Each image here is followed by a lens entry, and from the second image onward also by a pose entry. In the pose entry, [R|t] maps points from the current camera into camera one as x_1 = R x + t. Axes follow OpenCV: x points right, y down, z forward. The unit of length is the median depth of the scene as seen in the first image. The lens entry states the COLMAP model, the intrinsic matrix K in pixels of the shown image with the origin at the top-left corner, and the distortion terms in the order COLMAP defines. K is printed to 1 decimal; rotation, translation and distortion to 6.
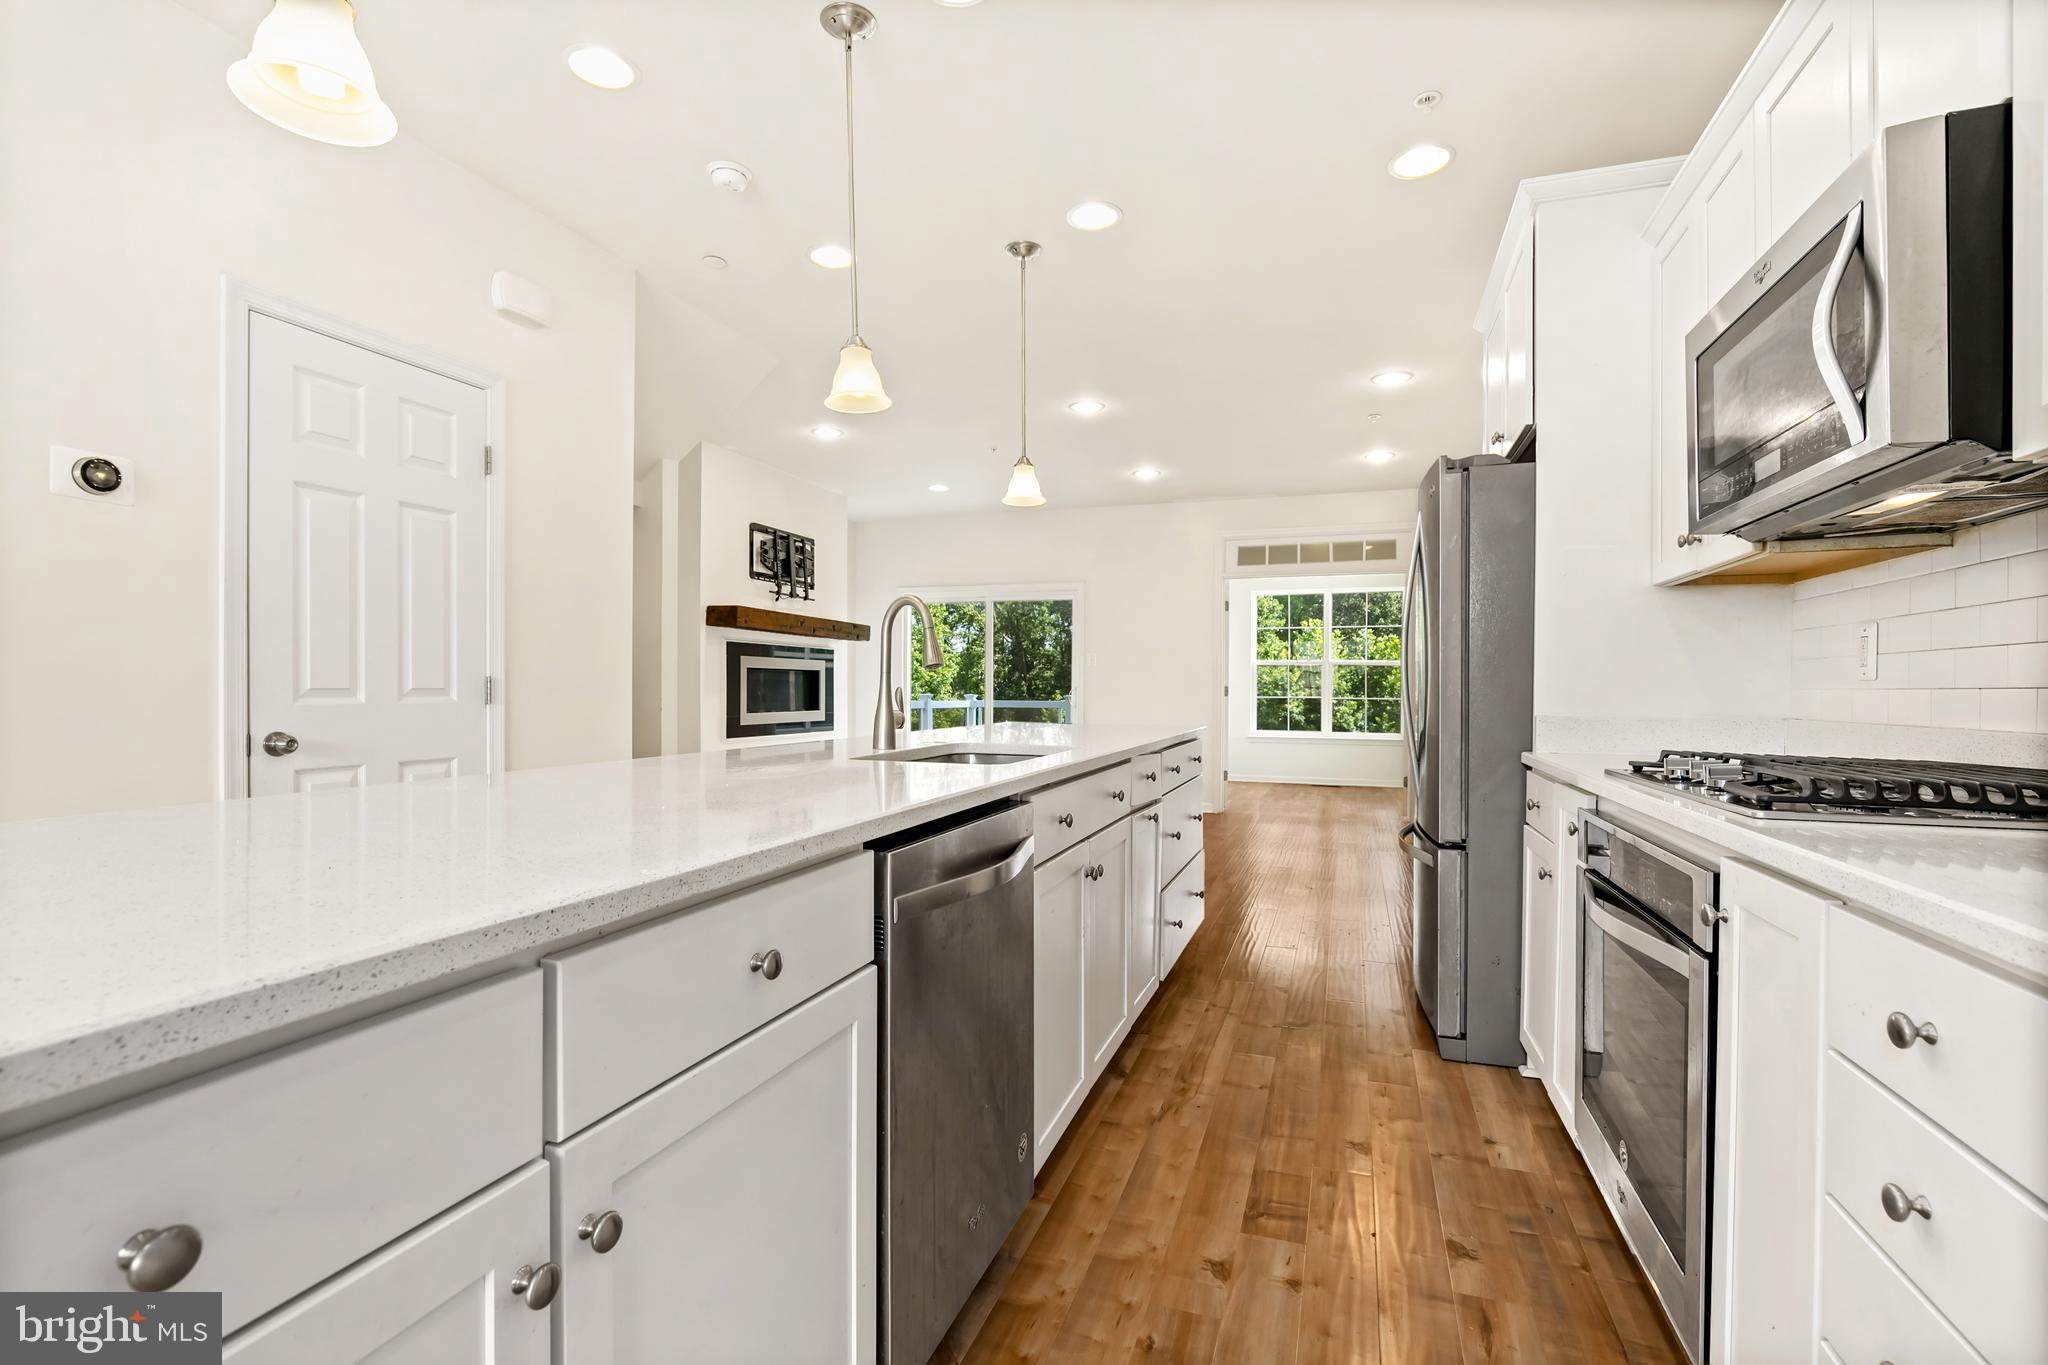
lens RADIAL K [[949.3, 0, 1025.8], [0, 949.3, 696.4], [0, 0, 1]] dist [-0.009386, 0.000374]
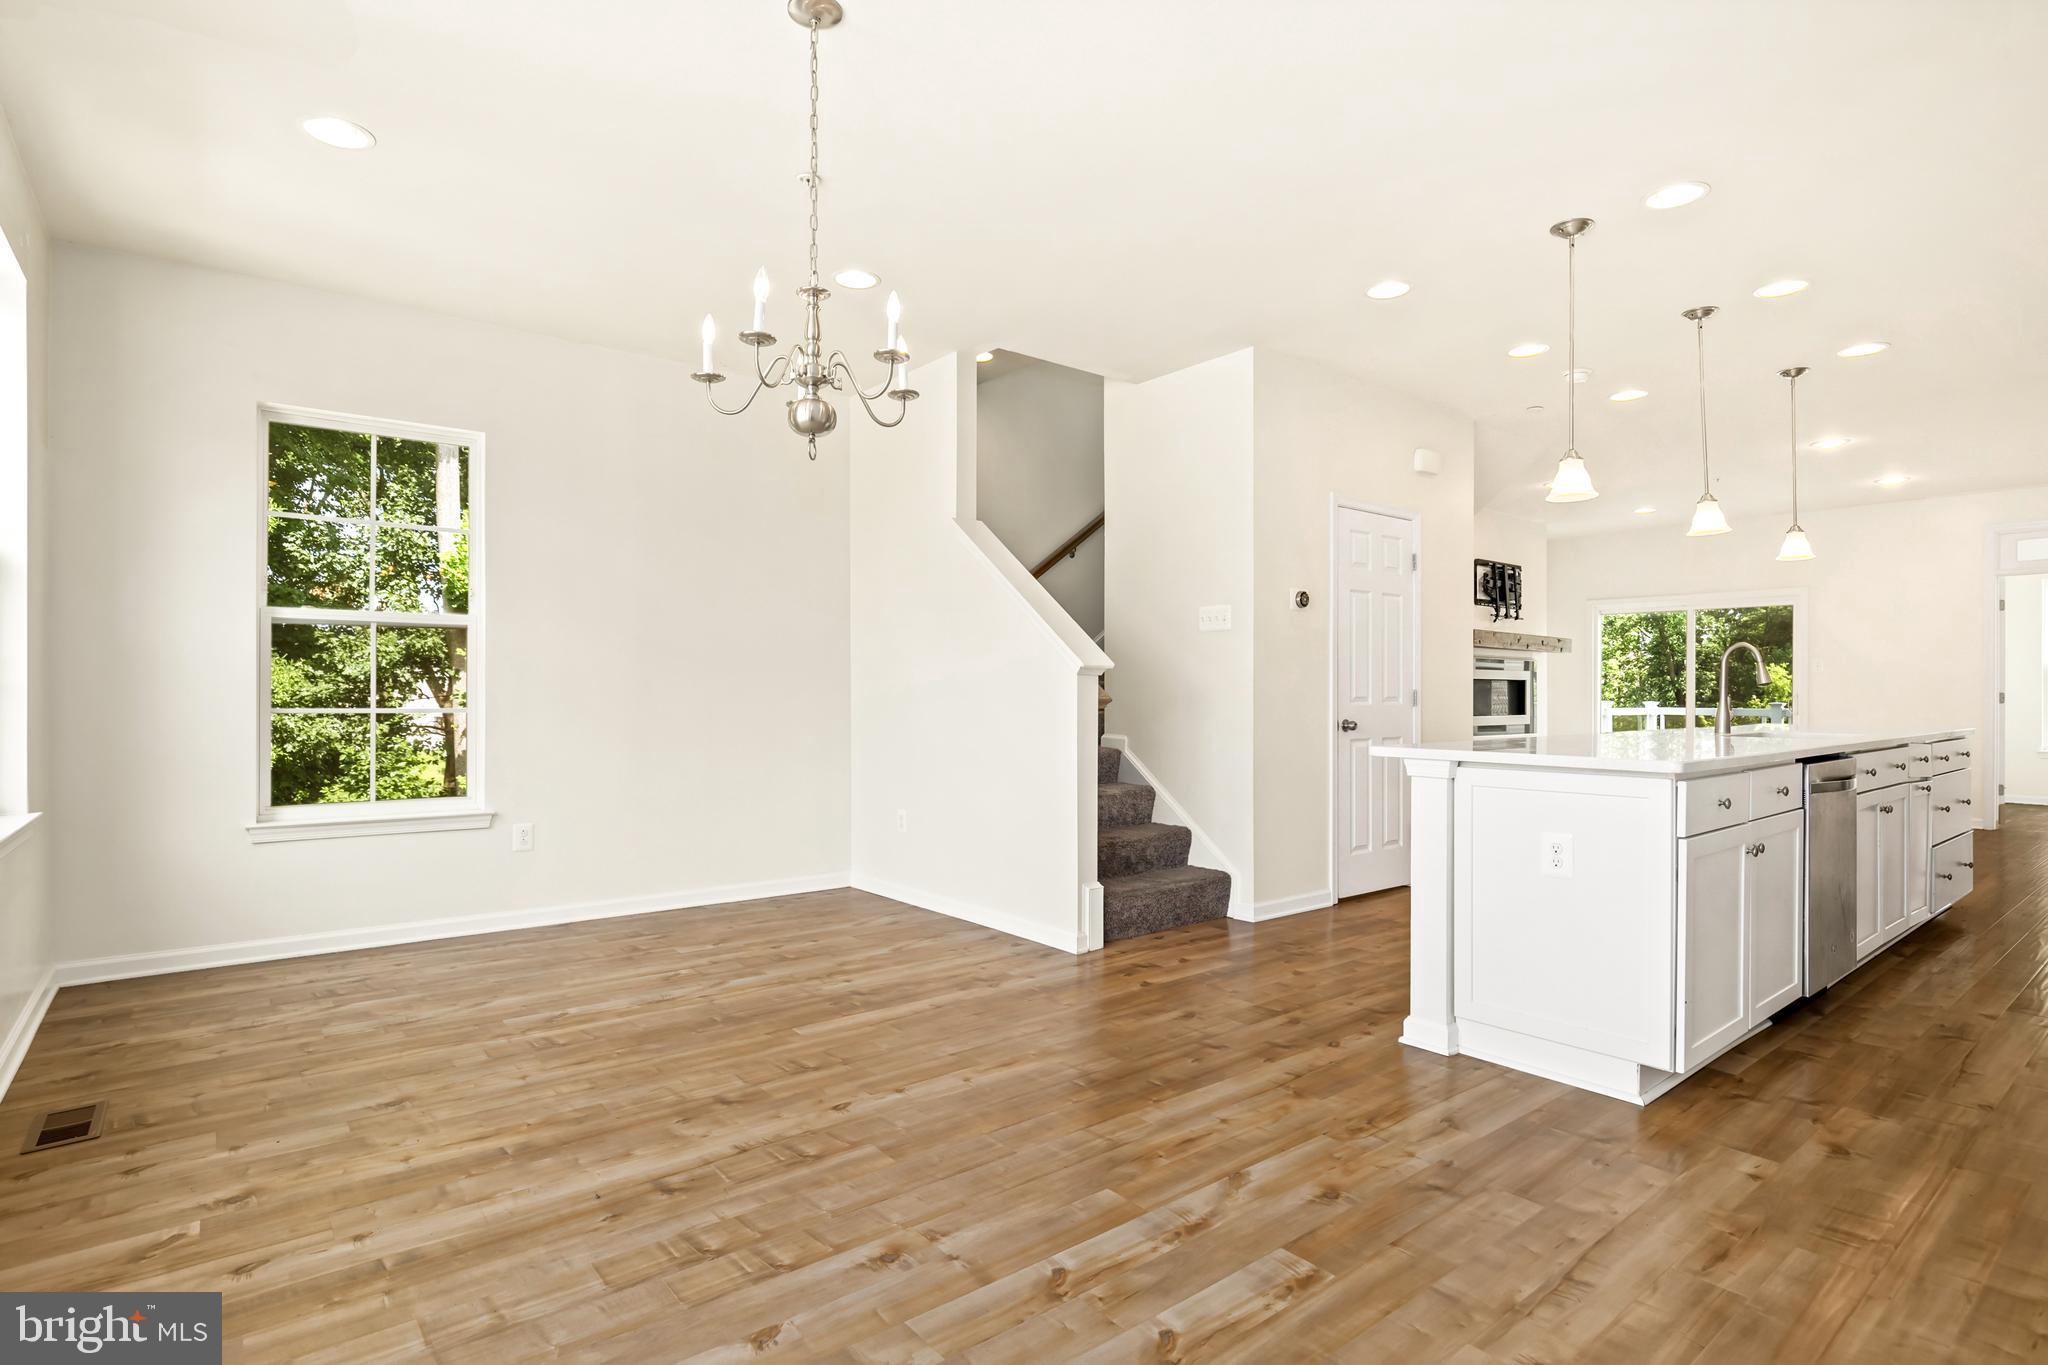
lens RADIAL K [[1045.3, 0, 1027.7], [0, 1045.3, 691.0], [0, 0, 1]] dist [-0.002332, 0.000886]
pose [[0.854361, -0.003137, -0.519670, -0.084353], [-0.002987, 0.999936, -0.010947, 0.001779], [0.519671, 0.010906, 0.854297, -0.430534]]
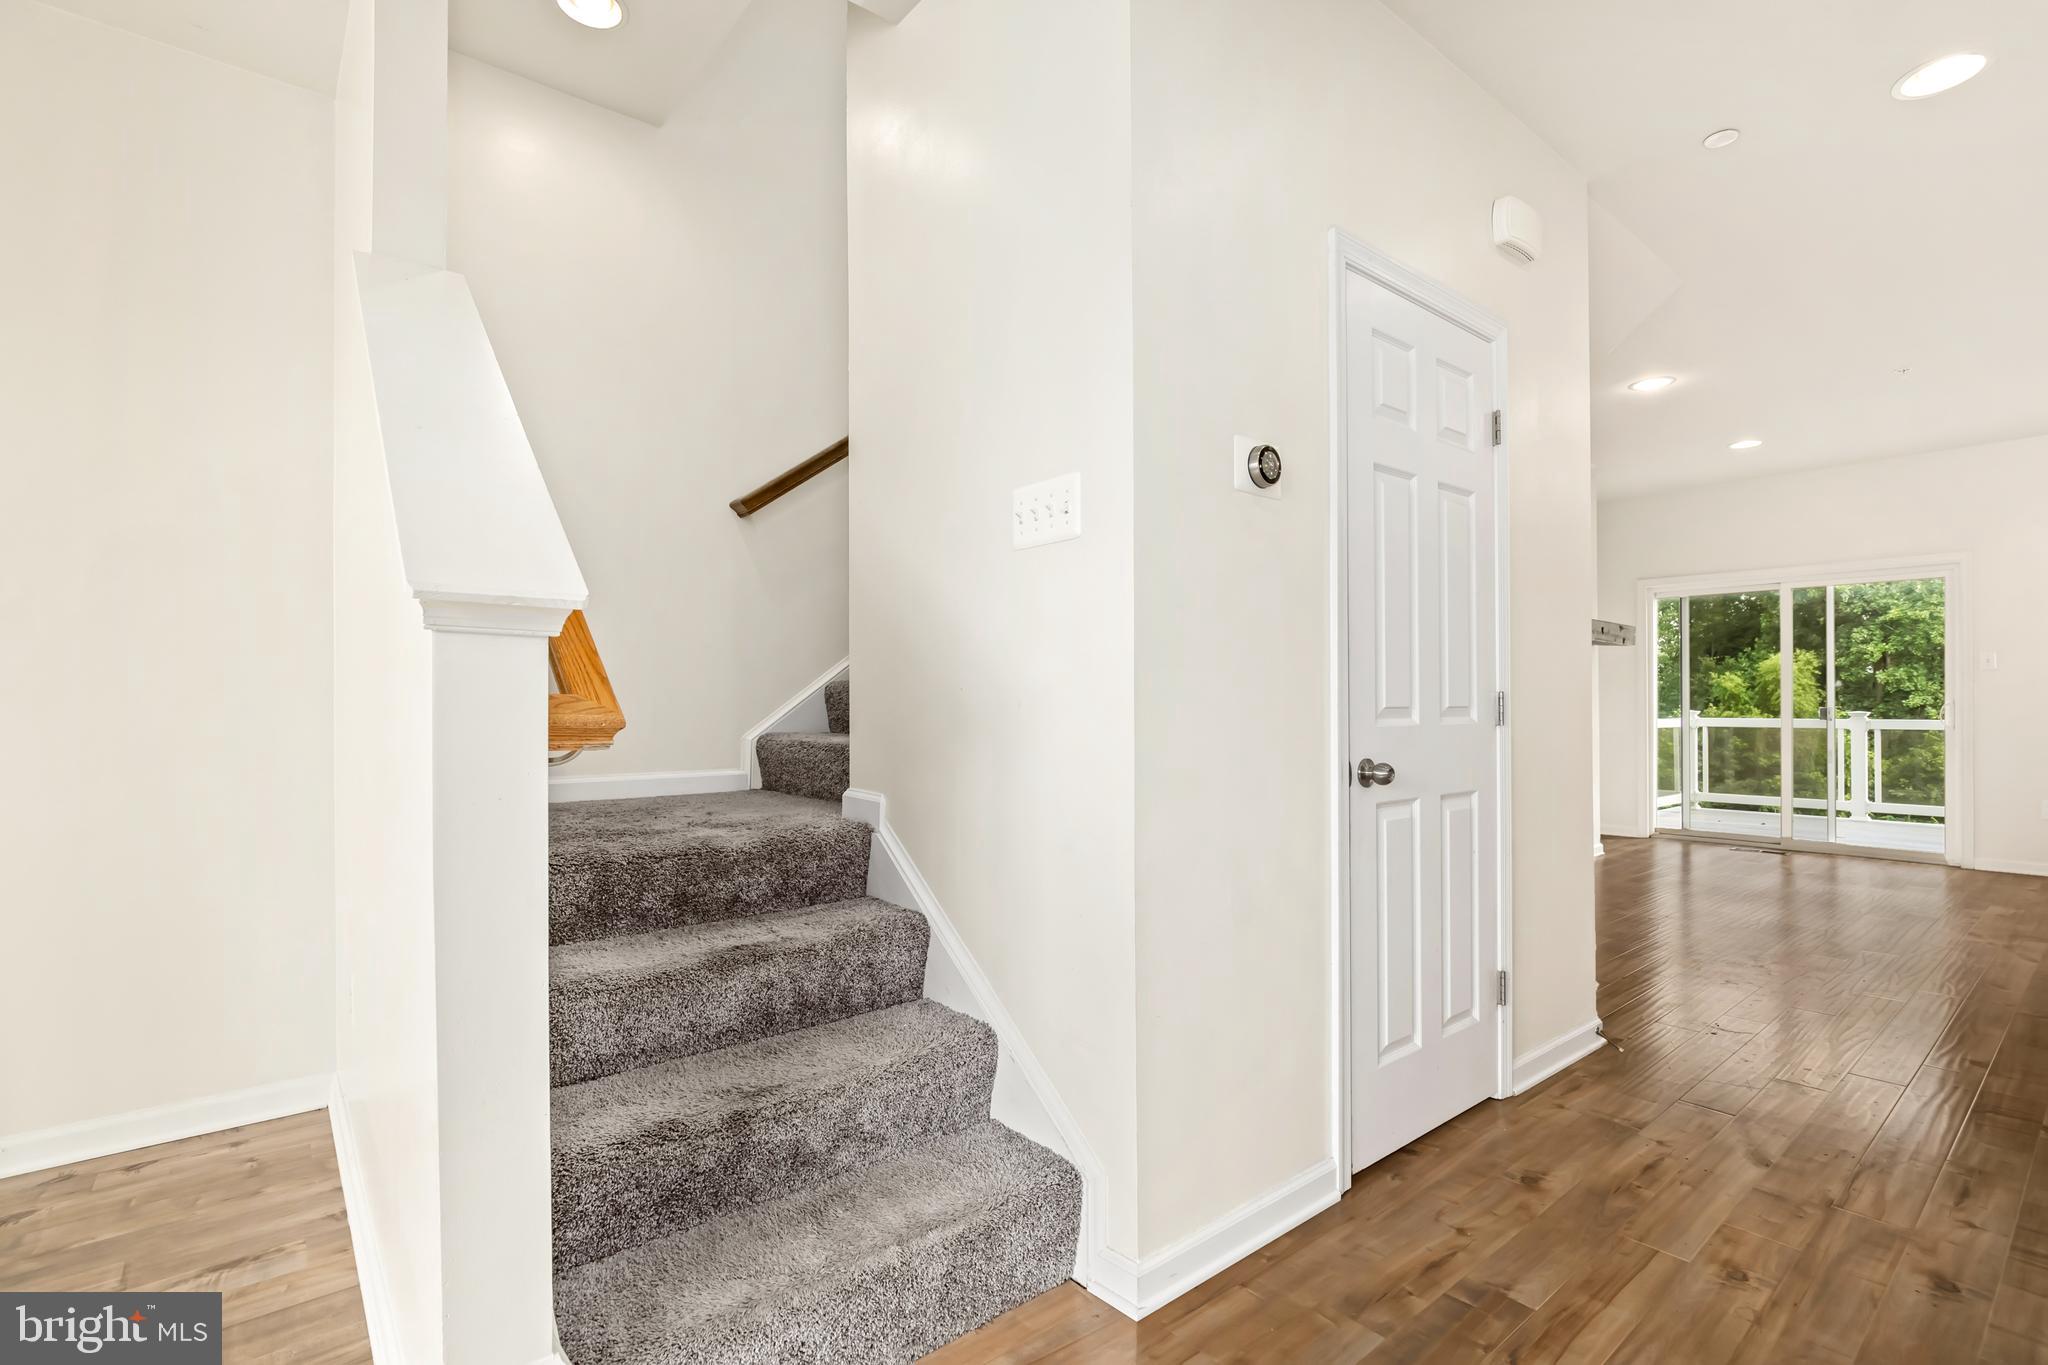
lens RADIAL K [[949.3, 0, 1025.8], [0, 949.3, 696.4], [0, 0, 1]] dist [-0.009386, 0.000374]
pose [[0.854174, -0.009947, -0.519892, -0.221642], [0.001525, 0.999861, -0.016624, -0.001576], [0.519985, 0.013407, 0.854070, 0.039776]]
